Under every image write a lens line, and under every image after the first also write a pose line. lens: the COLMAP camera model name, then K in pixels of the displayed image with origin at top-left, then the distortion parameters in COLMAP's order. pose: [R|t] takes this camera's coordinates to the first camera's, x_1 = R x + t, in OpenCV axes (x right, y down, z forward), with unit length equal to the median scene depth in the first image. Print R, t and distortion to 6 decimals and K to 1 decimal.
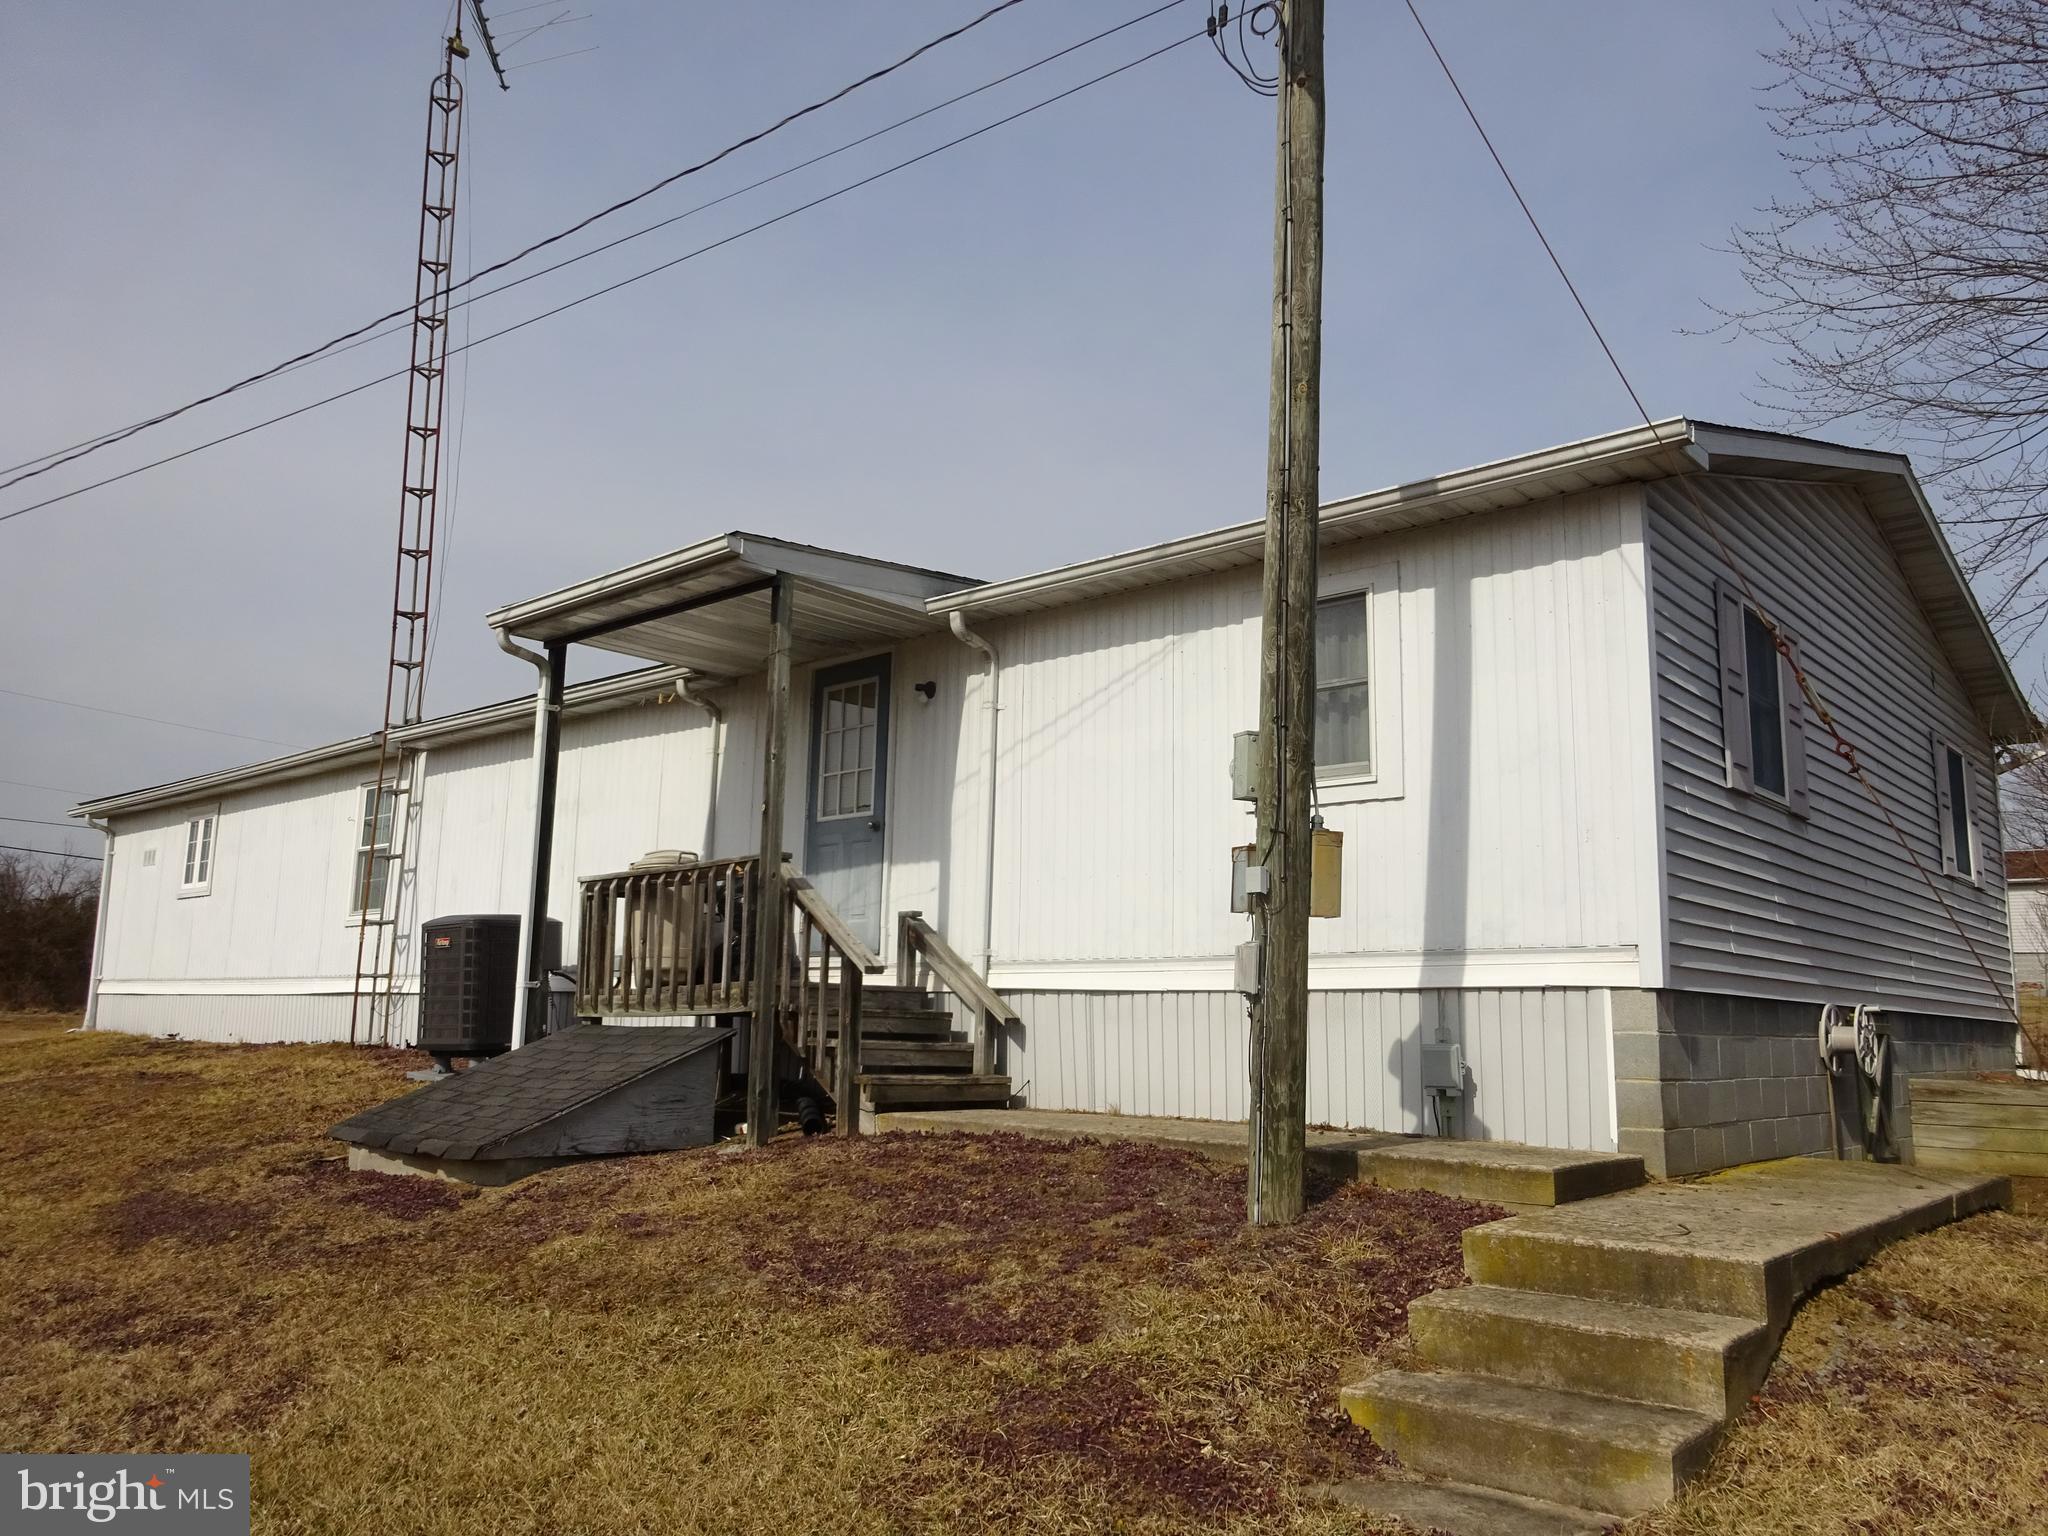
lens RADIAL K [[1508.0, 0, 1024.0], [0, 1508.0, 768.0], [0, 0, 1]] dist [0.014205, -0.011693]
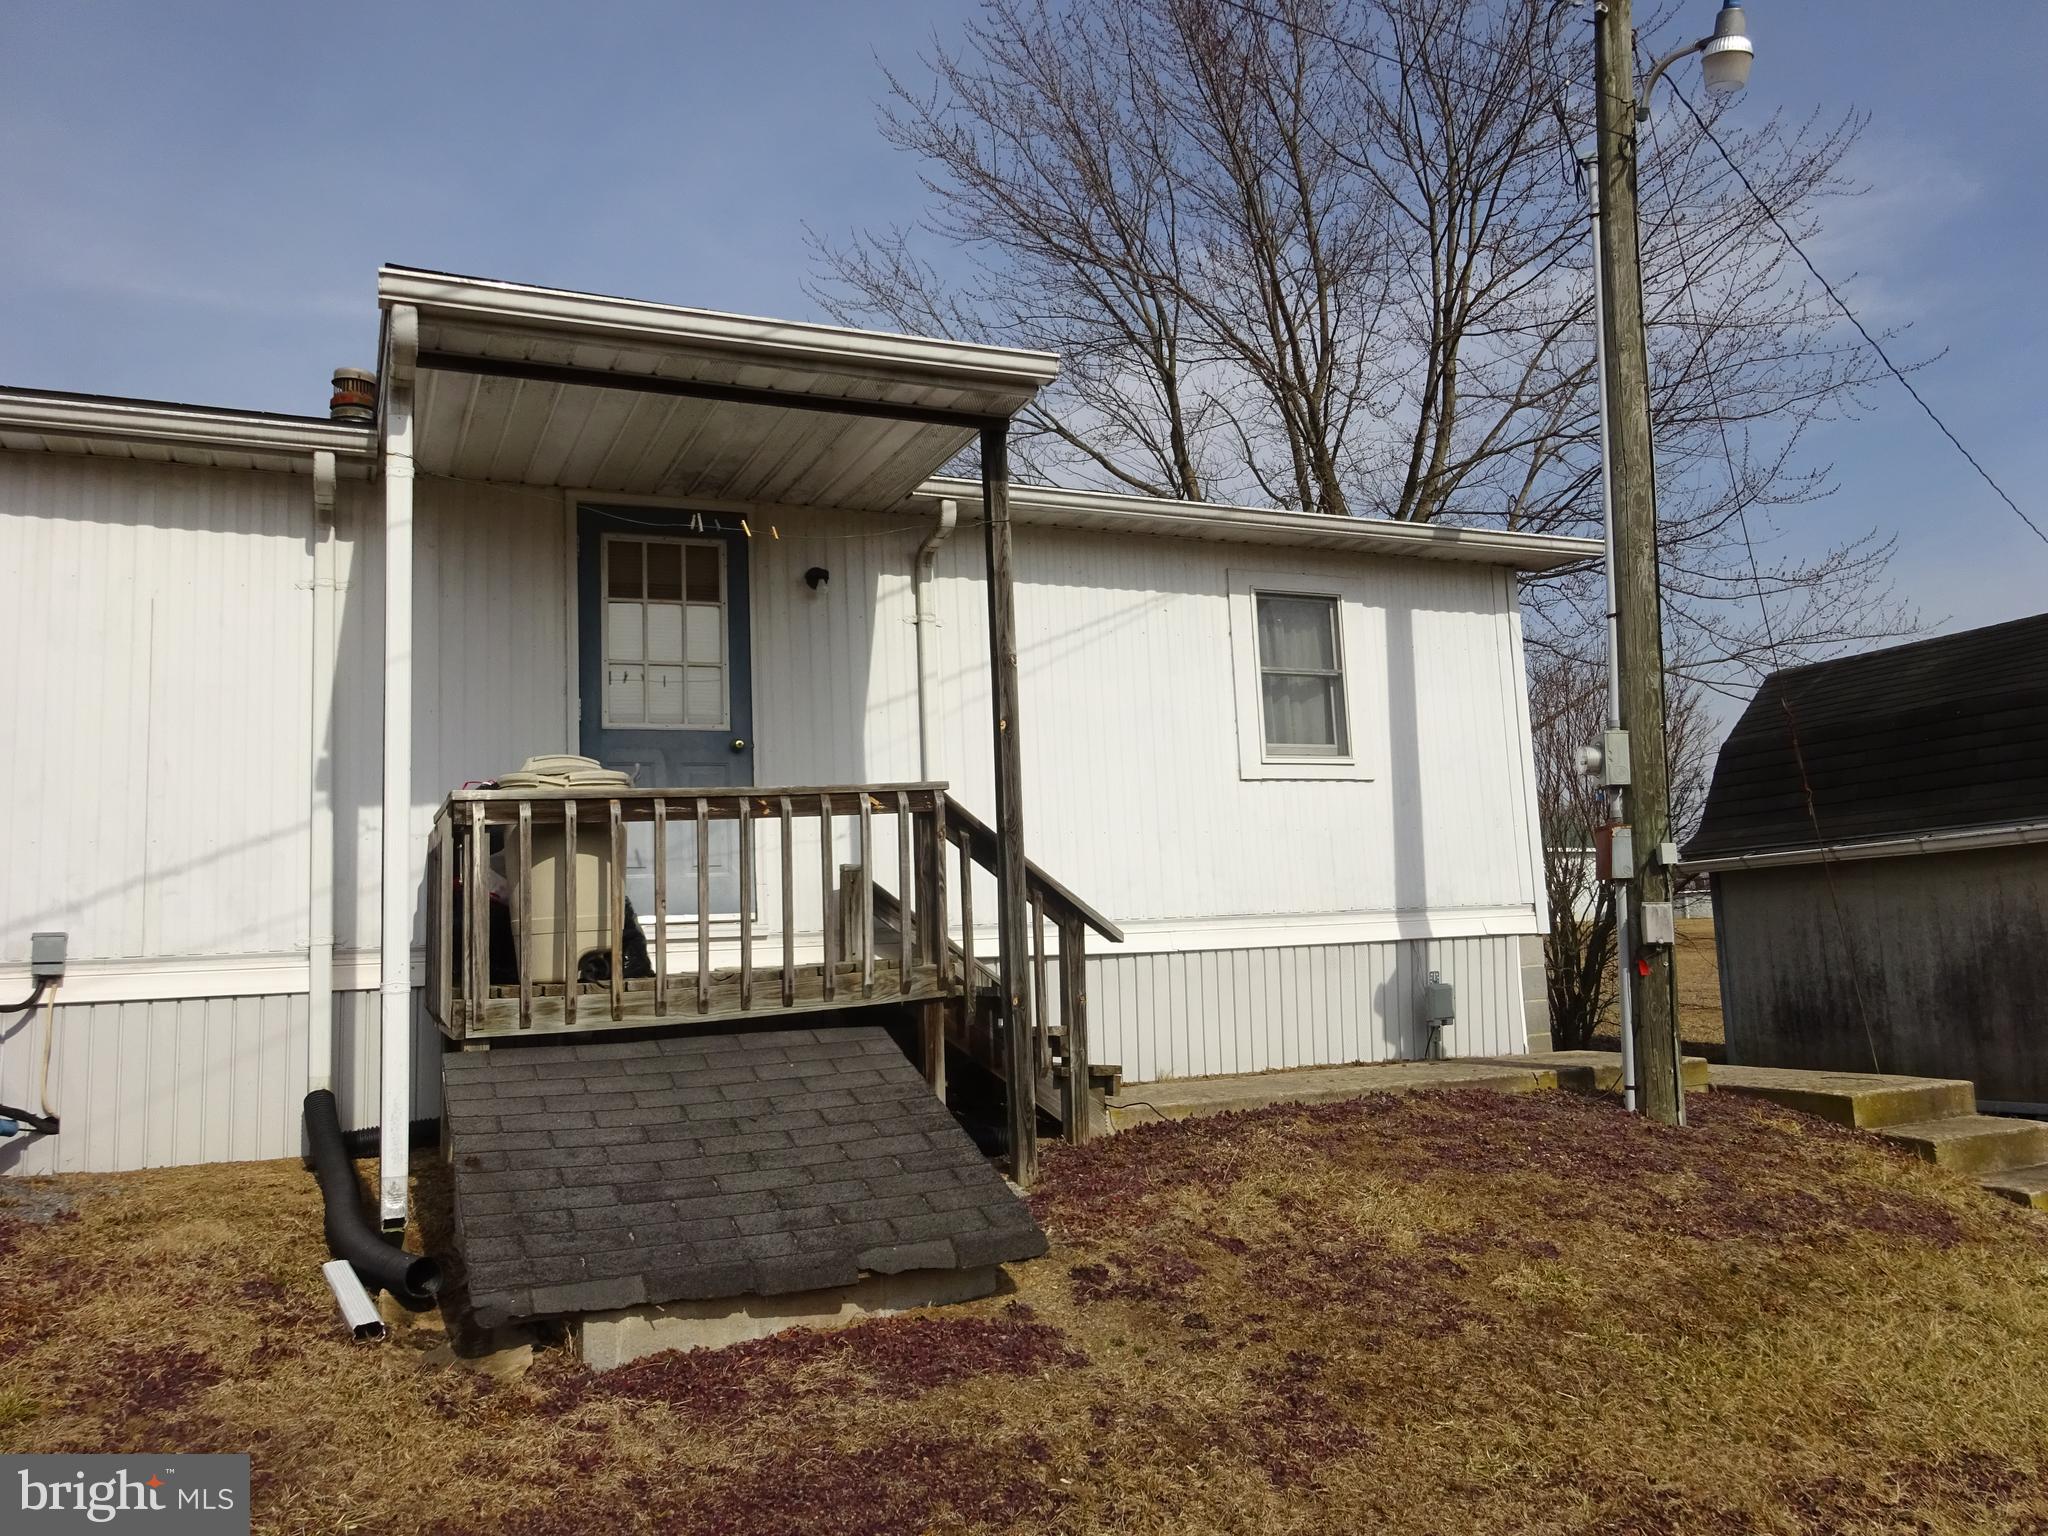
lens RADIAL K [[1508.0, 0, 1024.0], [0, 1508.0, 768.0], [0, 0, 1]] dist [0.014205, -0.011693]
pose [[0.413195, 0.076975, 0.907383, -0.959722], [-0.103120, 0.993967, -0.037362, 0.084300], [-0.904785, -0.078132, 0.418640, 0.768822]]
